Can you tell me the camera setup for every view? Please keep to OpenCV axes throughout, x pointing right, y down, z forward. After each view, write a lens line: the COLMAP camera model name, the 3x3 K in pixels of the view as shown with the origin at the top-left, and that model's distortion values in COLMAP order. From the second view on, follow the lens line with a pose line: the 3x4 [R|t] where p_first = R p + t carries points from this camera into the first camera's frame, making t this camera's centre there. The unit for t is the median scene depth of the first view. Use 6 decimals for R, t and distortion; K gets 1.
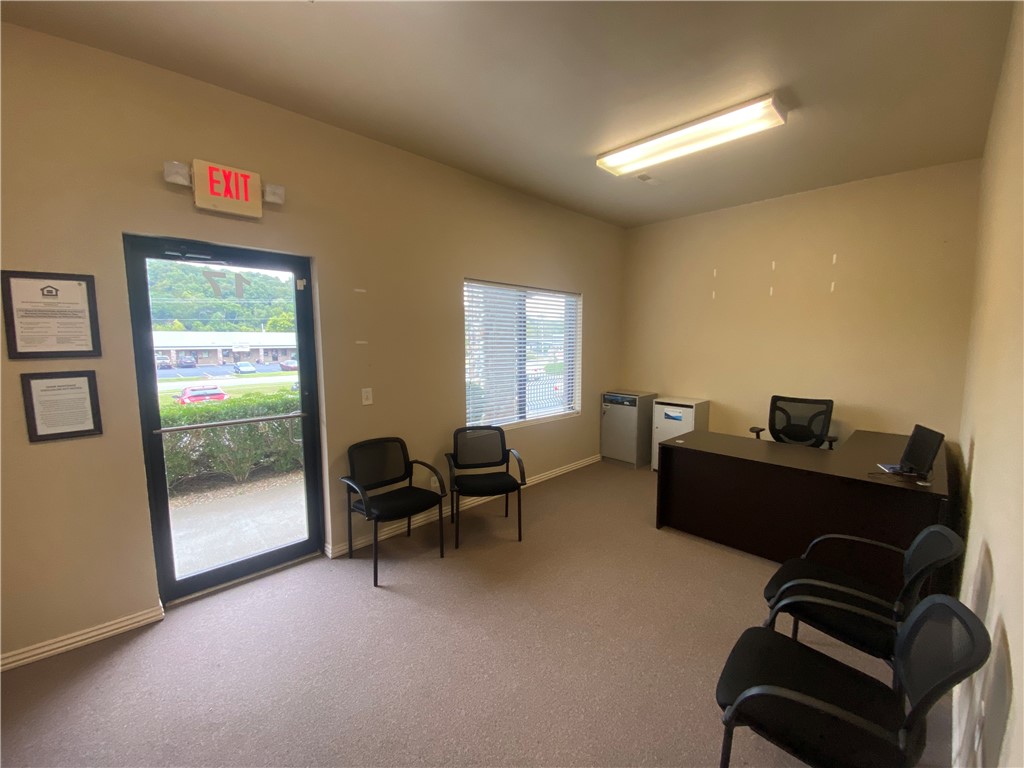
lens RADIAL K [[410.9, 0, 512.0], [0, 410.9, 384.0], [0, 0, 1]] dist [0.016831, -0.021191]
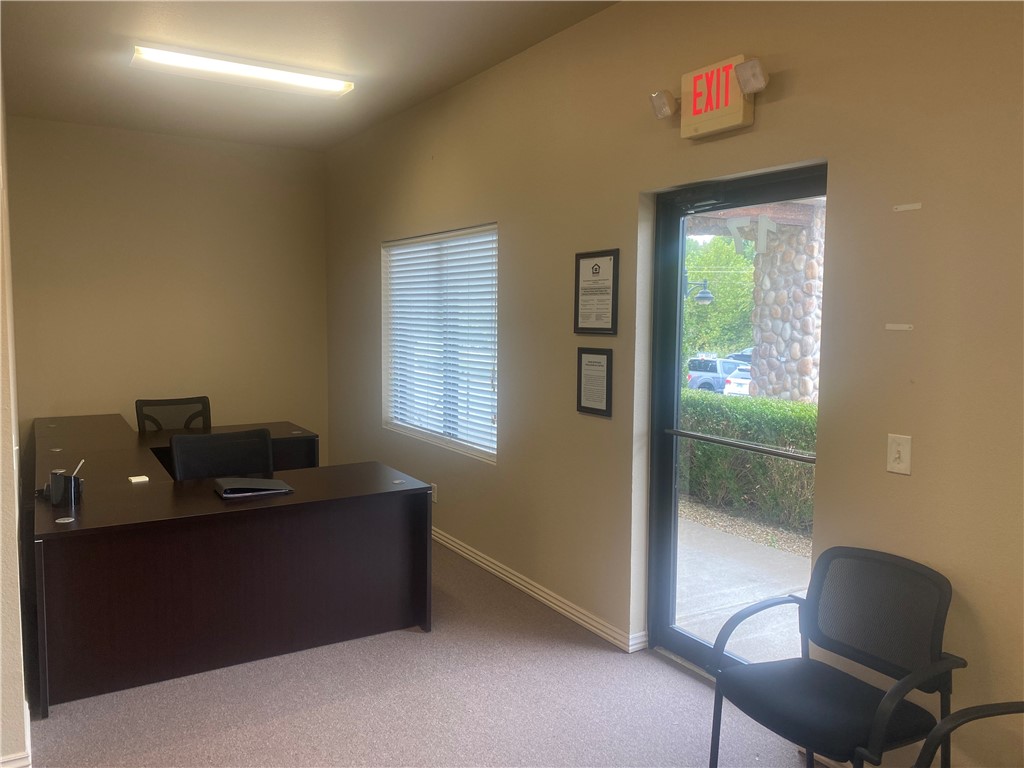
lens RADIAL K [[754.4, 0, 505.2], [0, 754.4, 376.6], [0, 0, 1]] dist [0.098380, -0.176566]
pose [[-0.211735, 0.077960, -0.974213, 0.731703], [-0.113686, 0.988082, 0.103778, -0.122141], [0.970692, 0.132728, -0.200348, 1.098980]]
